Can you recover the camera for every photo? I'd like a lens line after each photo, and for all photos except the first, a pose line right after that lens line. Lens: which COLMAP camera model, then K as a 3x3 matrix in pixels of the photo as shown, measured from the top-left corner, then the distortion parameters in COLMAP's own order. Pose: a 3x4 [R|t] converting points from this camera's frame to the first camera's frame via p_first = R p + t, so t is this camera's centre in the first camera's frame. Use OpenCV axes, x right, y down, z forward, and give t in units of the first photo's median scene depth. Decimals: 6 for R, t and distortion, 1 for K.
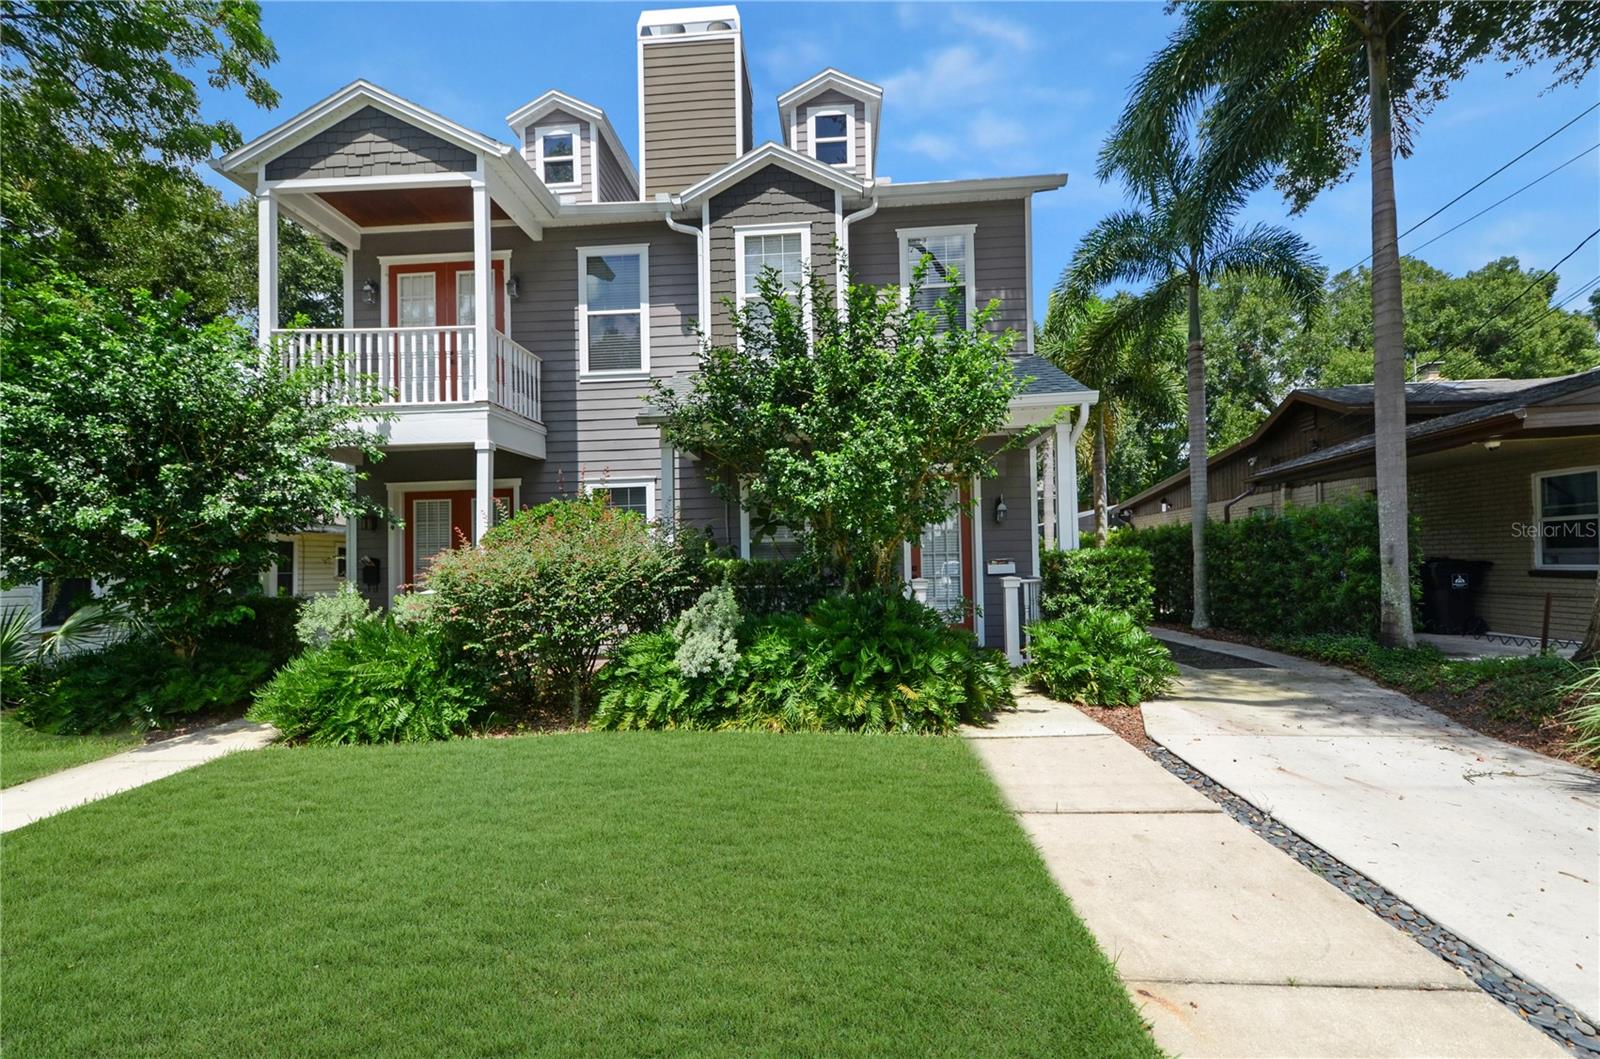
lens RADIAL K [[699.1, 0, 800.0], [0, 699.1, 529.5], [0, 0, 1]] dist [-0.000573, 0.000014]
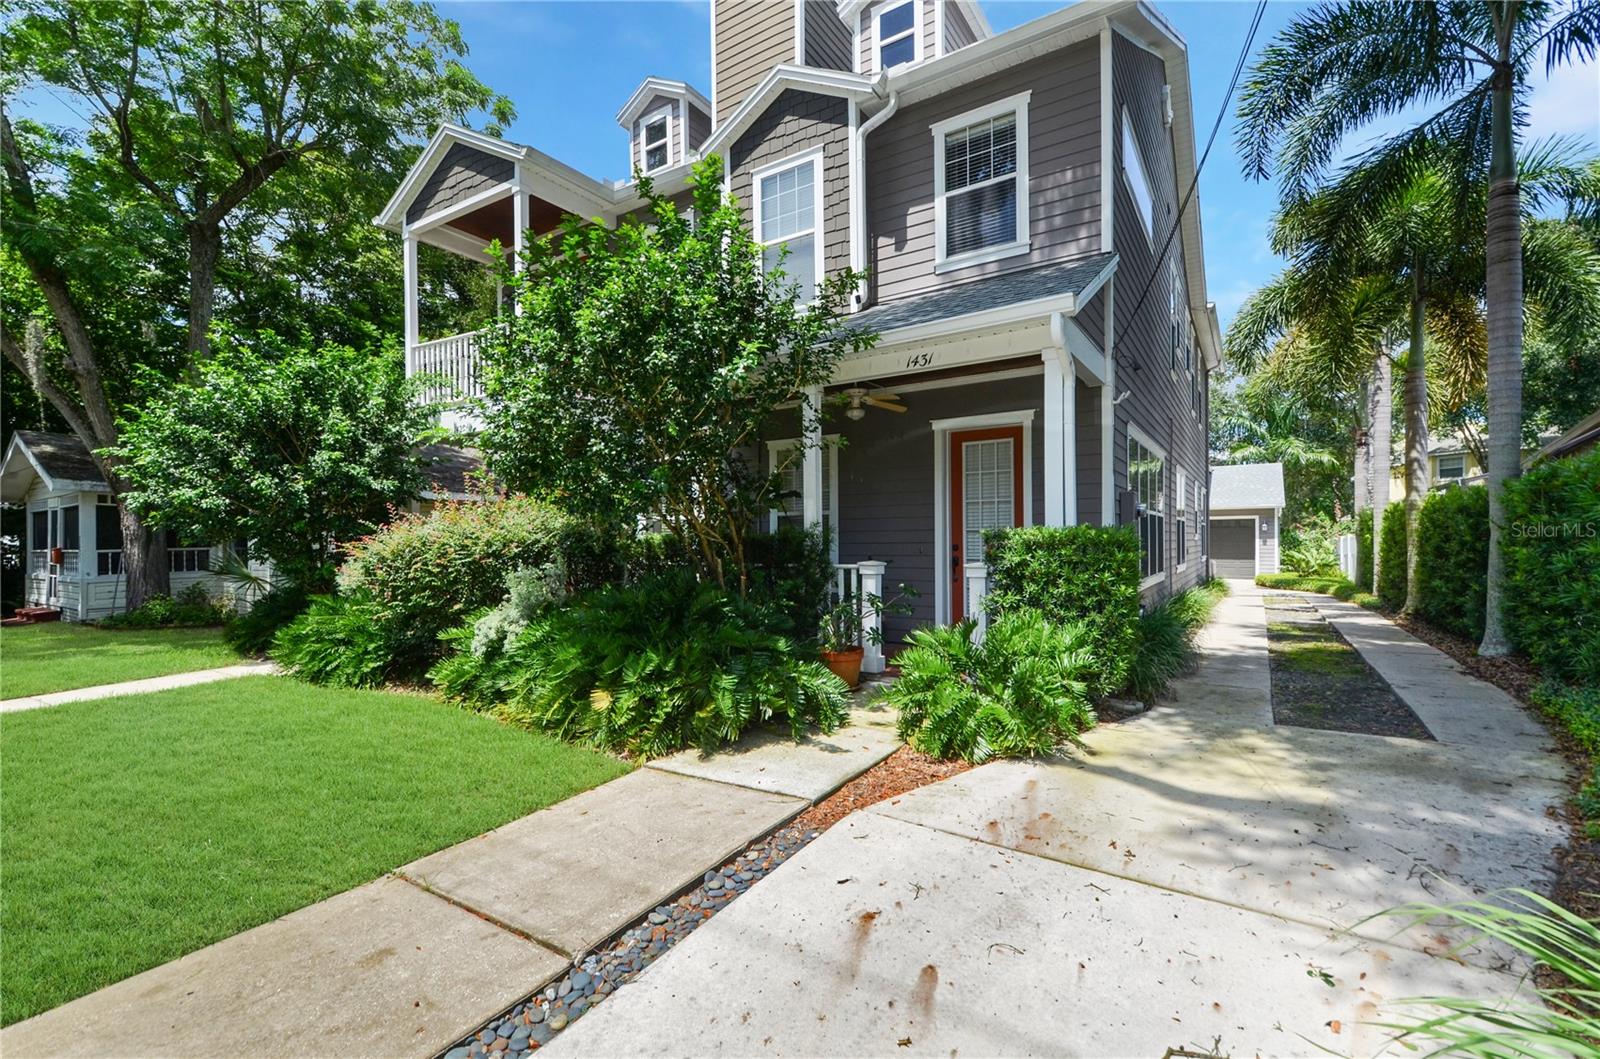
lens RADIAL K [[705.2, 0, 778.5], [0, 705.2, 524.7], [0, 0, 1]] dist [-0.001978, -0.000045]
pose [[0.872912, 0.002395, -0.487872, 0.391453], [0.013657, 0.999476, 0.029343, 0.001298], [0.487687, -0.032277, 0.872422, 0.202668]]
